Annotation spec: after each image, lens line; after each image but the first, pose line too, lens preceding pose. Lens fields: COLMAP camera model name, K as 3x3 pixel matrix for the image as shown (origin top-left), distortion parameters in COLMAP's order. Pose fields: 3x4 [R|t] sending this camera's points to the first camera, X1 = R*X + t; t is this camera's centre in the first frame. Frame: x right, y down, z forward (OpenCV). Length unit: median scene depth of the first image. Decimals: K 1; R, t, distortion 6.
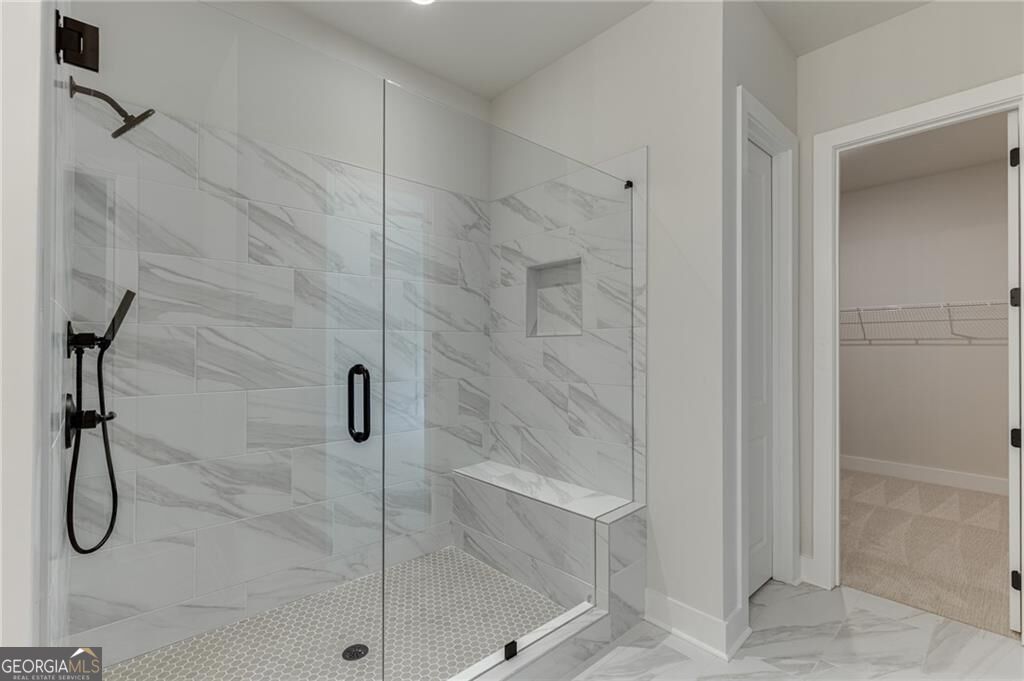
lens RADIAL K [[462.6, 0, 518.0], [0, 462.6, 341.7], [0, 0, 1]] dist [0.005031, 0.000173]
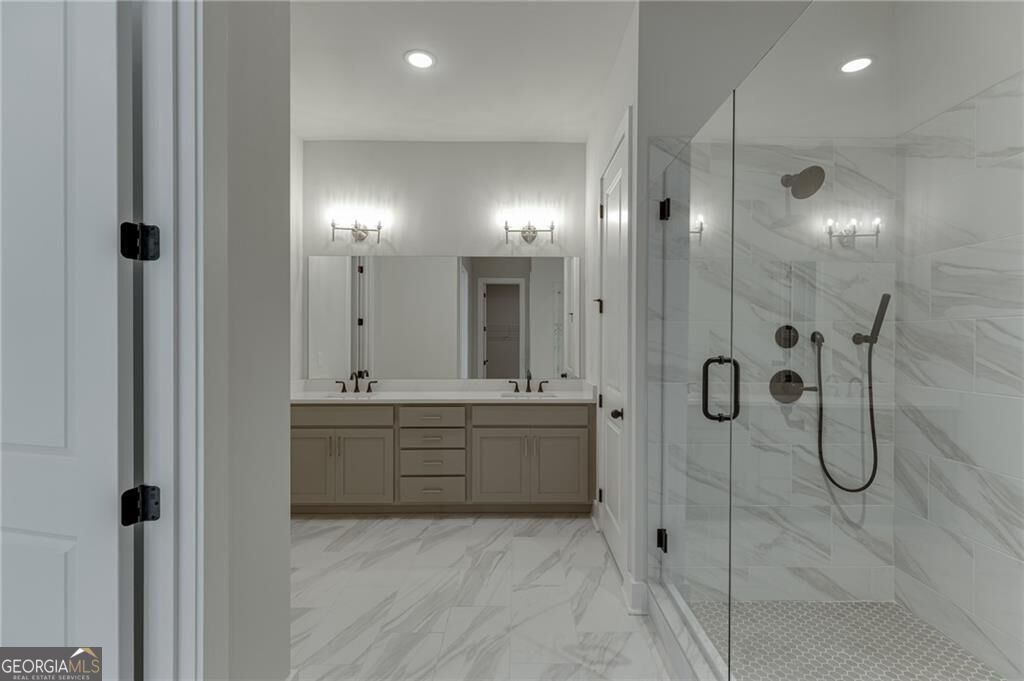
lens RADIAL K [[462.6, 0, 518.0], [0, 462.6, 341.7], [0, 0, 1]] dist [0.005031, 0.000173]
pose [[-0.668679, -0.002858, -0.743546, 0.620320], [0.001909, 0.999983, -0.005561, 0.015172], [0.743549, -0.005138, -0.668662, 0.987244]]
